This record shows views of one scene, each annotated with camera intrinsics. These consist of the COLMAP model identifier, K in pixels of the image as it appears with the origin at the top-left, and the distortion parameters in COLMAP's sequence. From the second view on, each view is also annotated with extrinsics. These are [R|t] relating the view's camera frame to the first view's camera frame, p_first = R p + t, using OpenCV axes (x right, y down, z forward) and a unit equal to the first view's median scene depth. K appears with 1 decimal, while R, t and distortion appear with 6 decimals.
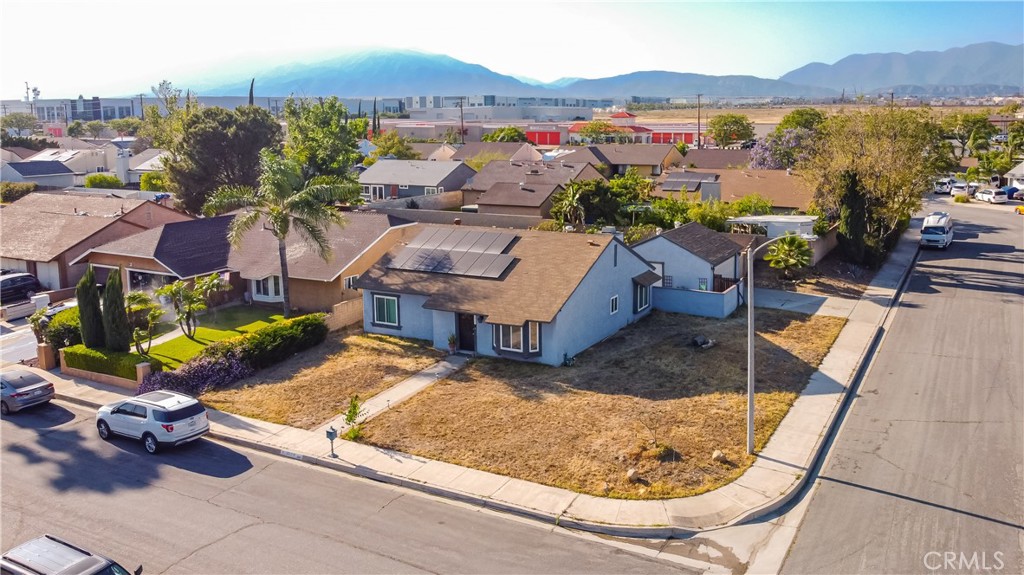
lens RADIAL K [[835.9, 0, 512.0], [0, 835.9, 287.5], [0, 0, 1]] dist [-0.001806, -0.000820]
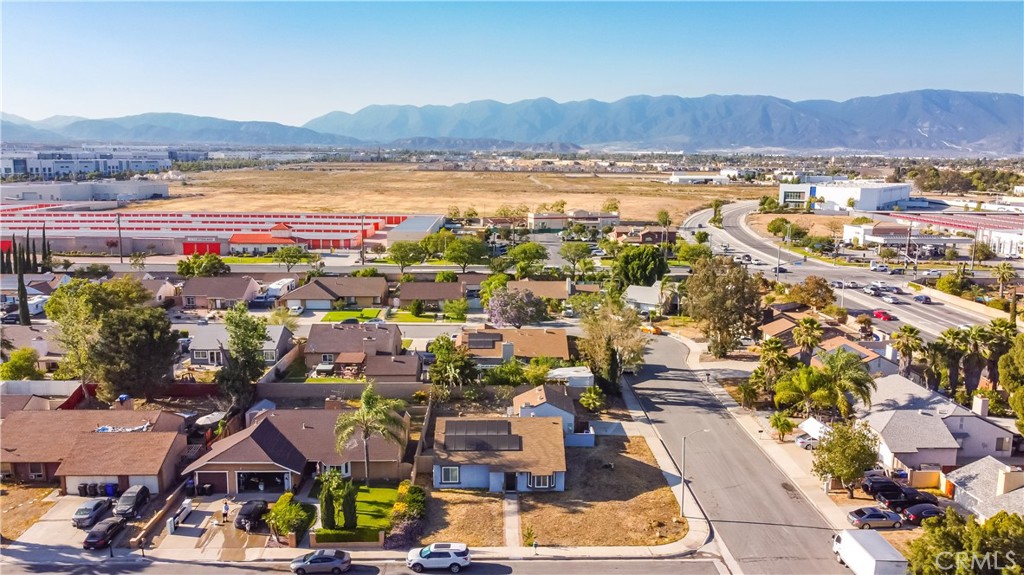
lens RADIAL K [[835.9, 0, 512.0], [0, 835.9, 287.5], [0, 0, 1]] dist [-0.001806, -0.000820]
pose [[0.871234, -0.061215, 0.487035, -1.010774], [0.096224, 0.994242, -0.047166, -0.312508], [-0.481343, 0.087957, 0.872108, -0.743616]]
